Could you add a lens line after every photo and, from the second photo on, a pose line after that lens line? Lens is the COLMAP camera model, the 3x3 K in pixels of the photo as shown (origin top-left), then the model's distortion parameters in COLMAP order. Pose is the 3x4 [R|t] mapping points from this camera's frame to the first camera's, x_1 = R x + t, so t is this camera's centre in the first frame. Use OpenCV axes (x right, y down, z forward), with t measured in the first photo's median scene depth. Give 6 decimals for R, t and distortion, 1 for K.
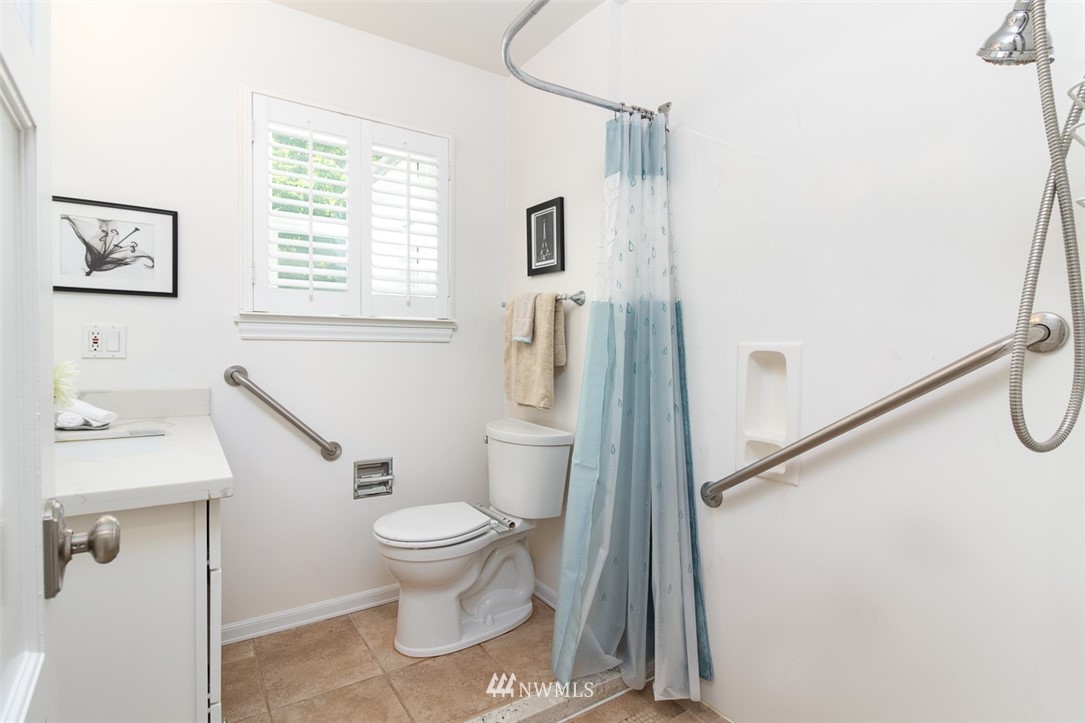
lens RADIAL K [[515.6, 0, 542.5], [0, 515.6, 361.5], [0, 0, 1]] dist [-0.000646, -0.000365]
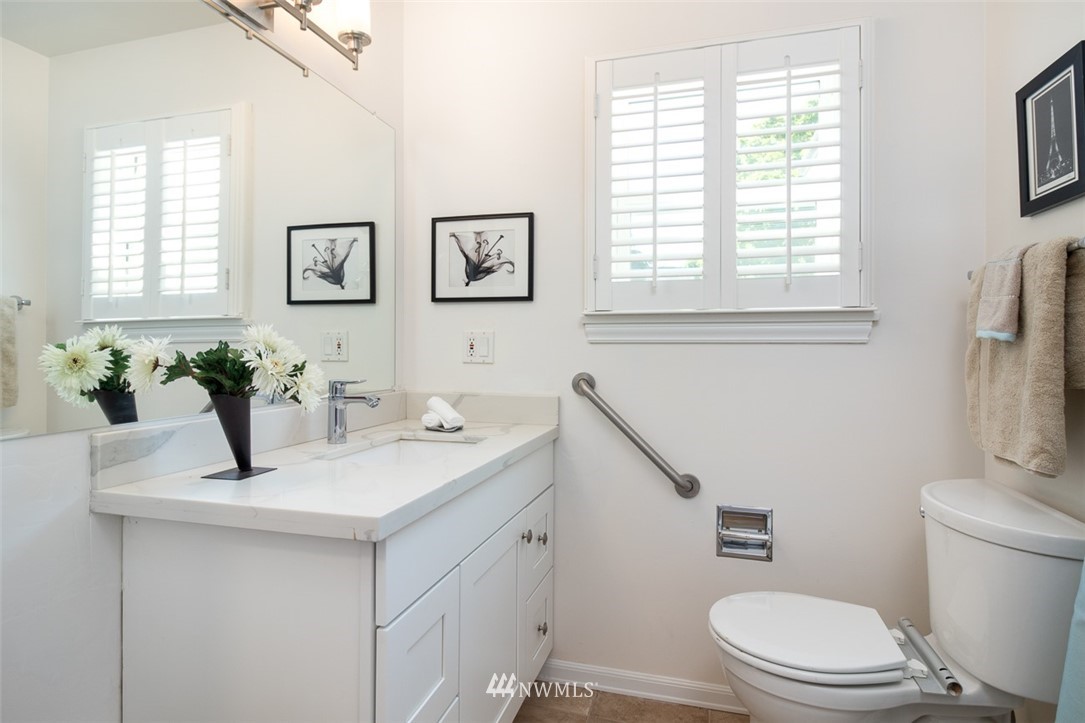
lens RADIAL K [[576.4, 0, 542.5], [0, 576.4, 349.4], [0, 0, 1]] dist [0.001889, -0.012695]
pose [[0.657524, -0.007514, -0.753396, 0.105031], [-0.016830, 0.999554, -0.024658, -0.006644], [0.753246, 0.028893, 0.657104, 0.281763]]
